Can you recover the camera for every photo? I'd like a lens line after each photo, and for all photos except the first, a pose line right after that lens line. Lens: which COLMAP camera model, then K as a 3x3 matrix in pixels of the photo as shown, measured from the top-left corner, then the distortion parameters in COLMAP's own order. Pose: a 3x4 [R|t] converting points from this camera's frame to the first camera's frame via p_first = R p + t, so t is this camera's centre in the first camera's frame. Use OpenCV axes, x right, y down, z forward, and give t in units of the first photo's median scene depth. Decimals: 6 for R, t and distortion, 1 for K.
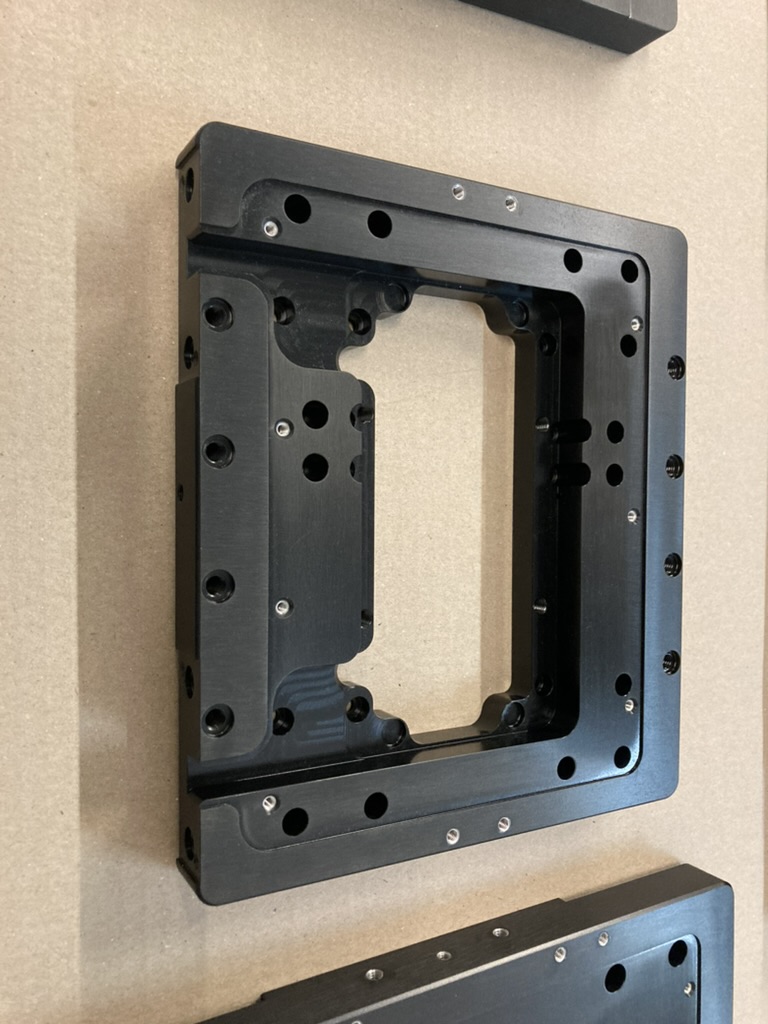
lens RADIAL K [[847.6, 0, 378.4], [0, 847.6, 511.6], [0, 0, 1]] dist [0.004332, -0.009858]
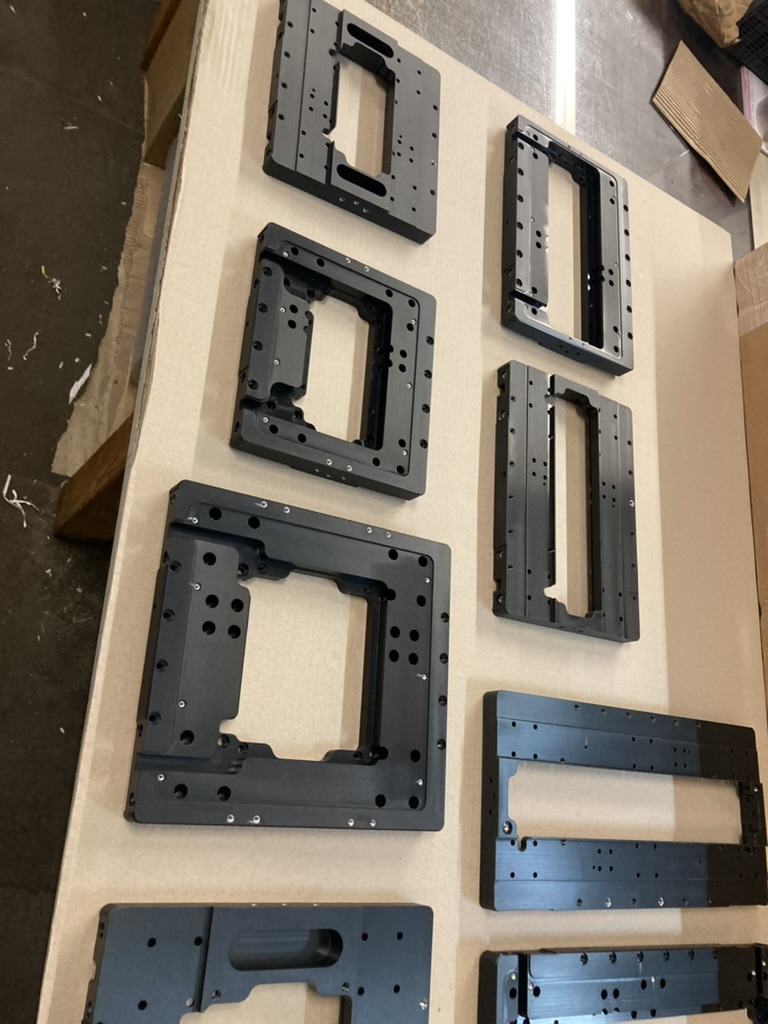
lens RADIAL K [[847.6, 0, 387.3], [0, 847.6, 514.6], [0, 0, 1]] dist [0.004332, -0.009858]
pose [[0.994964, 0.083411, 0.055585, 0.141109], [-0.059184, 0.936428, -0.345831, 1.495202], [-0.080898, 0.340800, 0.936649, -1.513675]]
